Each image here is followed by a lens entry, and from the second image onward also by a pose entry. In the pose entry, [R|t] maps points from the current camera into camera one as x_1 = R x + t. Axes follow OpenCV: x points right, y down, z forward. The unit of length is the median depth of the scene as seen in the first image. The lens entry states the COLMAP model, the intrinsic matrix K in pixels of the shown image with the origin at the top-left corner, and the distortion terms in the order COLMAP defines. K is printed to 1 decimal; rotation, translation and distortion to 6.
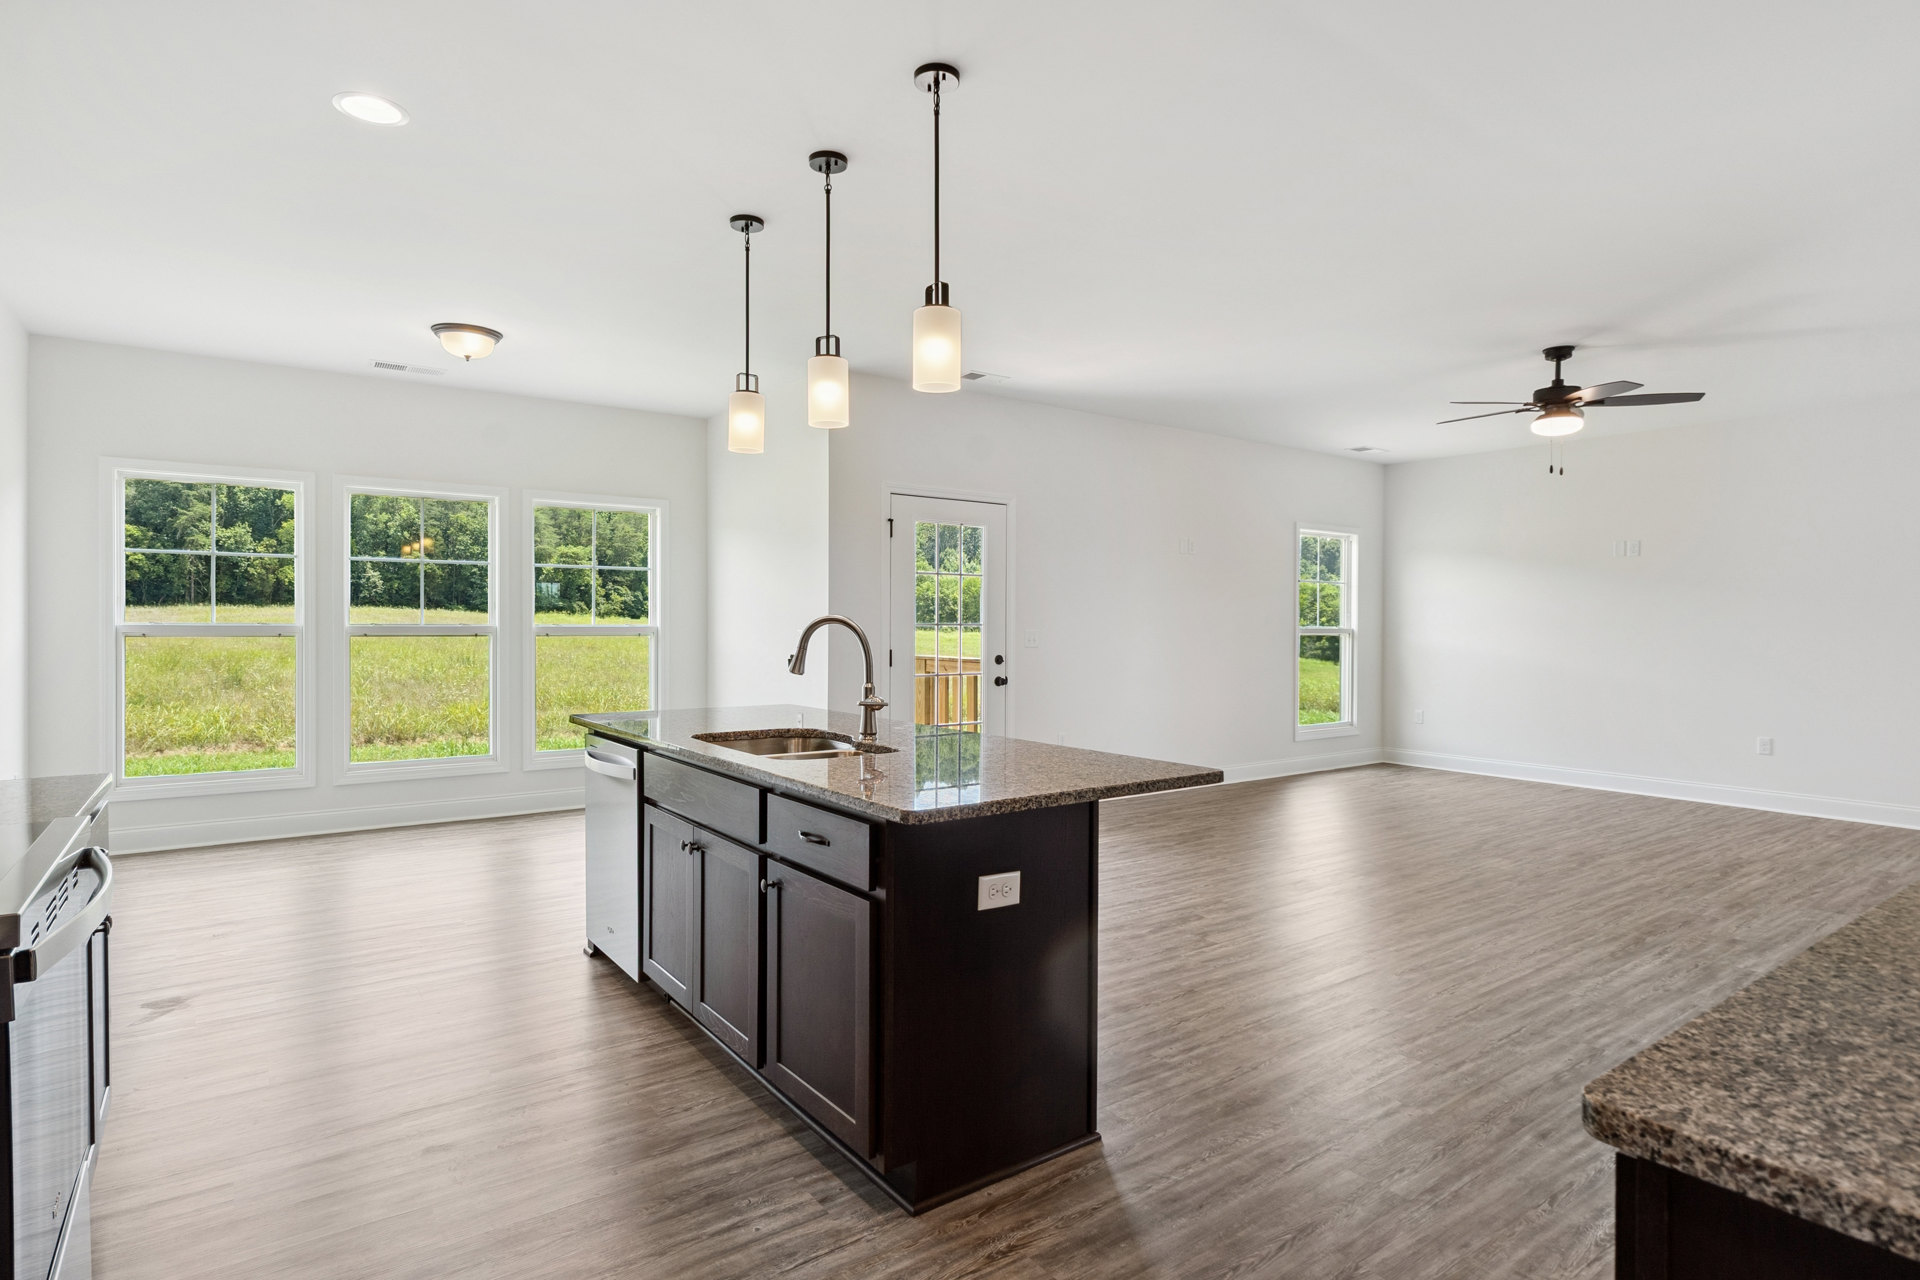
lens RADIAL K [[1001.1, 0, 960.0], [0, 1001.1, 640.0], [0, 0, 1]] dist [-0.001566, -0.000099]
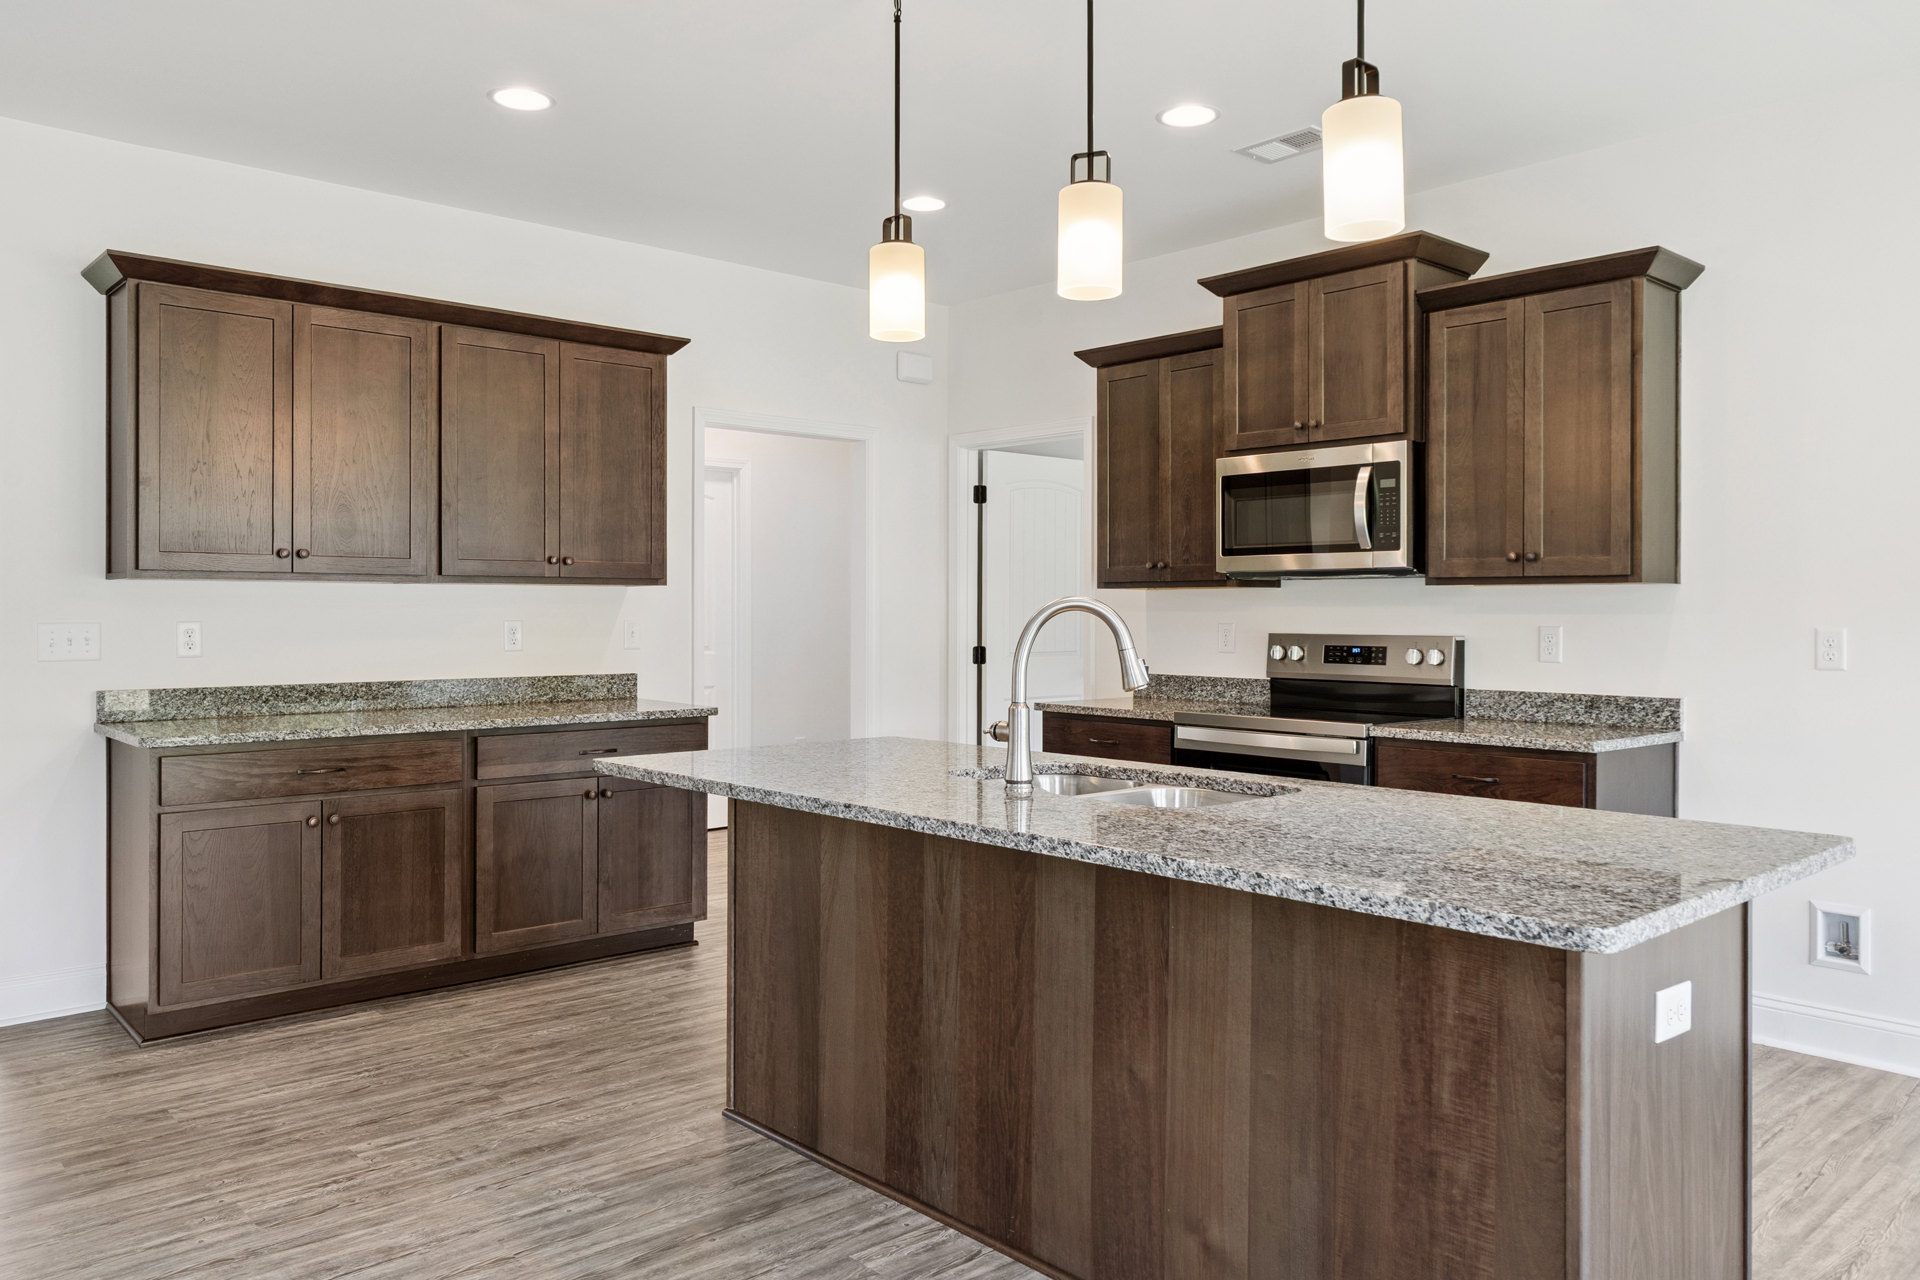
lens RADIAL K [[1371.9, 0, 945.5], [0, 1371.9, 610.6], [0, 0, 1]] dist [0.000362, -0.000666]
pose [[-0.995254, -0.005547, -0.097151, 0.049630], [-0.007039, 0.999862, 0.015019, -0.033937], [0.097055, 0.015632, -0.995156, 2.250726]]
